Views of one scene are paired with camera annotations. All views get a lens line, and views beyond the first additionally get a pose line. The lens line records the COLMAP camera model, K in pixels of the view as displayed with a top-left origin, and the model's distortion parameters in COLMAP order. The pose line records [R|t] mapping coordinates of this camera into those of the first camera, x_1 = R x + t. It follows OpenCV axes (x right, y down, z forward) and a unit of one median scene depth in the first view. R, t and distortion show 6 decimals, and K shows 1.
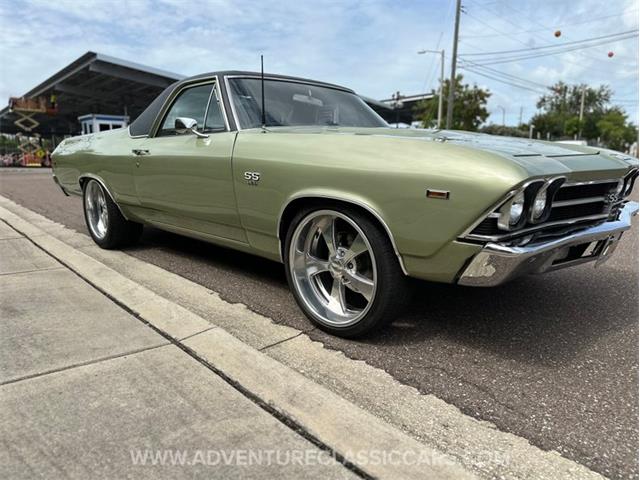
lens RADIAL K [[456.8, 0, 333.5], [0, 456.8, 243.4], [0, 0, 1]] dist [0.019391, -0.036128]
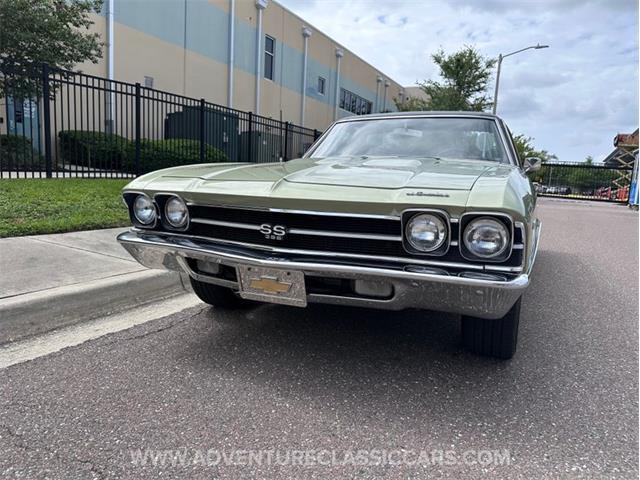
lens RADIAL K [[456.8, 0, 318.3], [0, 456.8, 240.4], [0, 0, 1]] dist [0.019391, -0.036128]
pose [[0.327682, 0.138981, -0.934510, 1.063914], [-0.213720, 0.974386, 0.069971, -0.116037], [0.920298, 0.176795, 0.348992, 0.567226]]
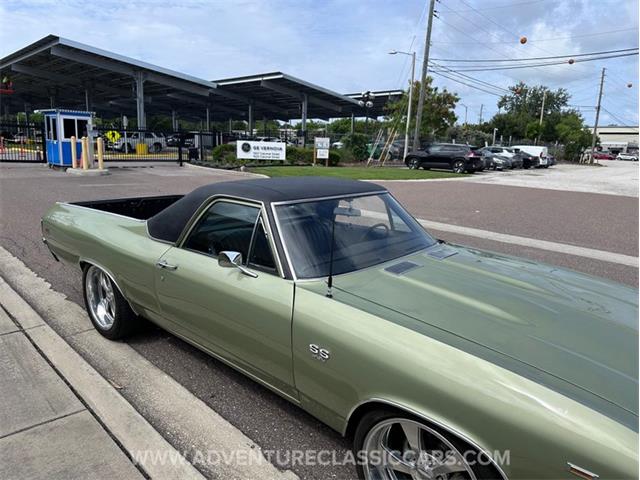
lens RADIAL K [[456.8, 0, 322.7], [0, 456.8, 229.9], [0, 0, 1]] dist [0.019391, -0.036128]
pose [[0.997299, 0.030192, 0.066950, -0.200615], [-0.030421, 0.999534, 0.002407, -0.325942], [-0.066846, -0.004437, 0.997753, 0.080366]]
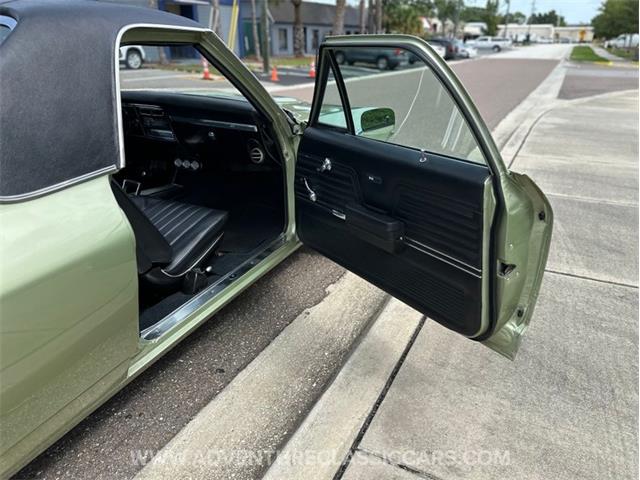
lens RADIAL K [[456.8, 0, 322.0], [0, 456.8, 240.1], [0, 0, 1]] dist [0.019391, -0.036128]
pose [[-0.355510, -0.373329, 0.856877, -0.942114], [0.160177, 0.878870, 0.449367, -0.383868], [-0.920845, 0.297007, -0.252649, 1.134726]]
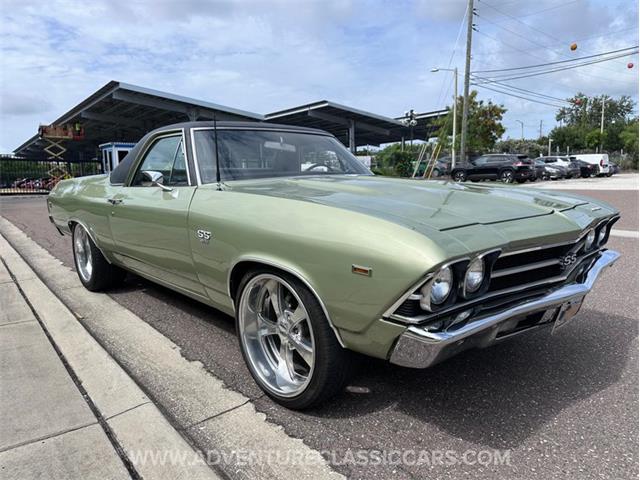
lens RADIAL K [[456.8, 0, 329.5], [0, 456.8, 236.1], [0, 0, 1]] dist [0.019391, -0.036128]
pose [[0.998441, -0.014334, -0.053941, 0.122006], [0.011618, 0.998665, -0.050326, -0.076637], [0.054591, 0.049621, 0.997275, 0.022570]]
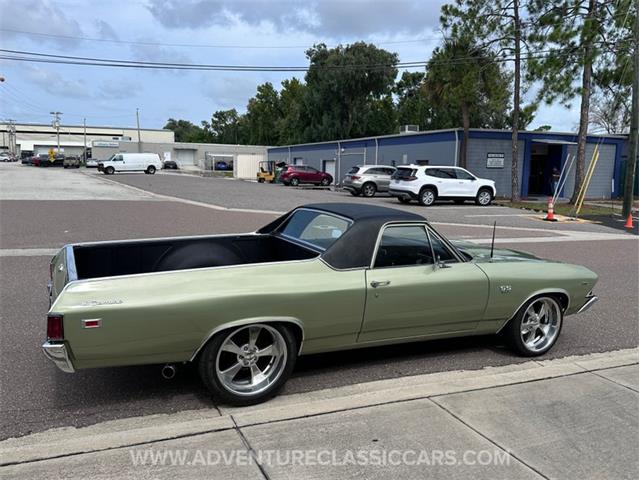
lens RADIAL K [[538.5, 0, 320.9], [0, 538.5, 244.1], [0, 0, 1]] dist [0.096690, -0.161205]
pose [[0.327574, -0.129715, 0.935879, -1.964892], [0.140510, 0.986204, 0.087509, -0.500175], [-0.934319, 0.102835, 0.341281, 0.775944]]
